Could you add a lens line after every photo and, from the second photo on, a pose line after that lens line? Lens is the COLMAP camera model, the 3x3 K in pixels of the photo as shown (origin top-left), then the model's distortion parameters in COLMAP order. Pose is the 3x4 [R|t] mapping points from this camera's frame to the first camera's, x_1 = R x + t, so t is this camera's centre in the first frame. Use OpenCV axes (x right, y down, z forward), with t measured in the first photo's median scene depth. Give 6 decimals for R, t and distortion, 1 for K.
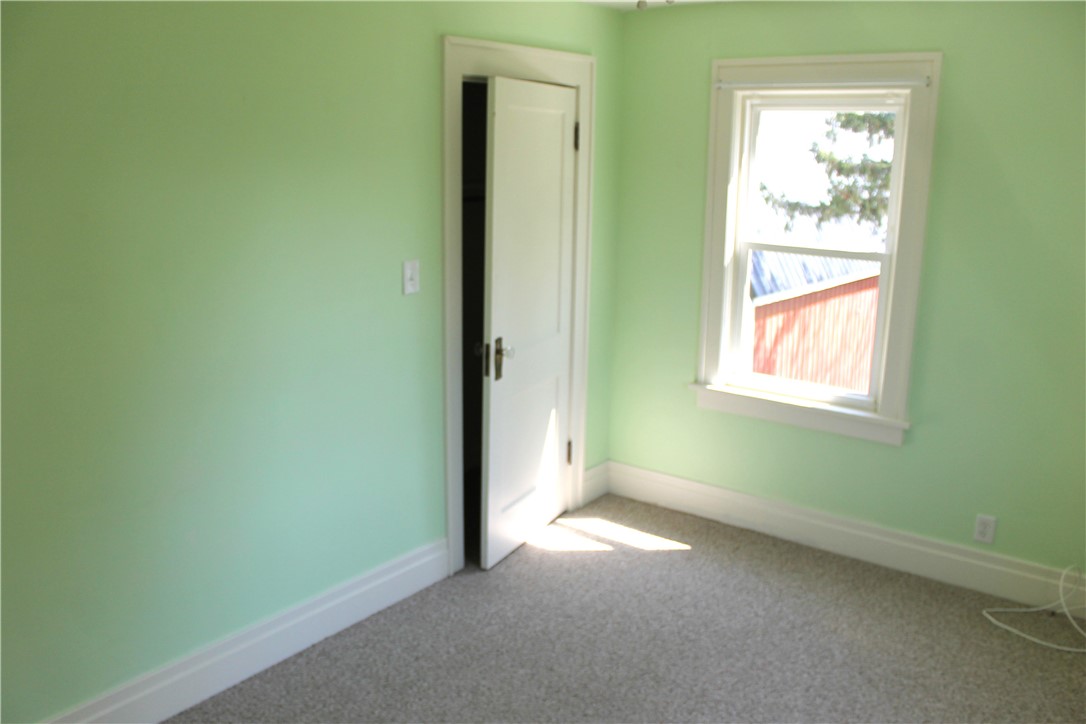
lens RADIAL K [[925.9, 0, 543.1], [0, 925.9, 366.5], [0, 0, 1]] dist [-0.138655, 0.104332]
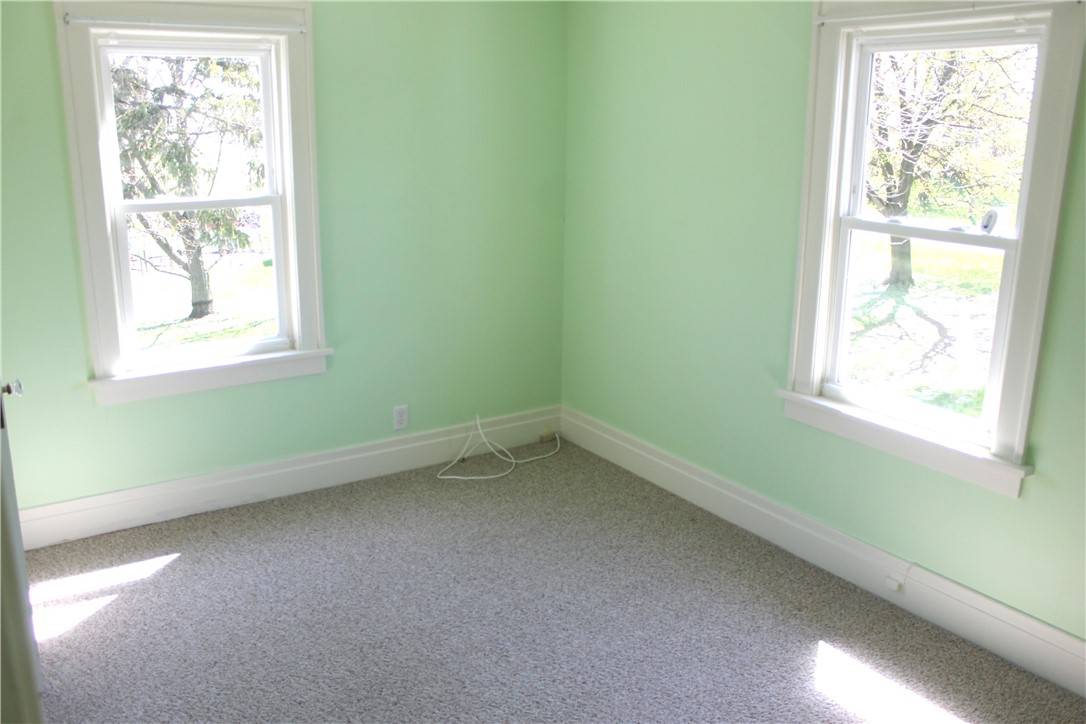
lens RADIAL K [[925.9, 0, 545.4], [0, 925.9, 363.3], [0, 0, 1]] dist [-0.138655, 0.104332]
pose [[0.326784, -0.252655, 0.910702, -0.490136], [0.216577, 0.957982, 0.188058, -0.067607], [-0.919949, 0.135783, 0.367772, 0.348850]]
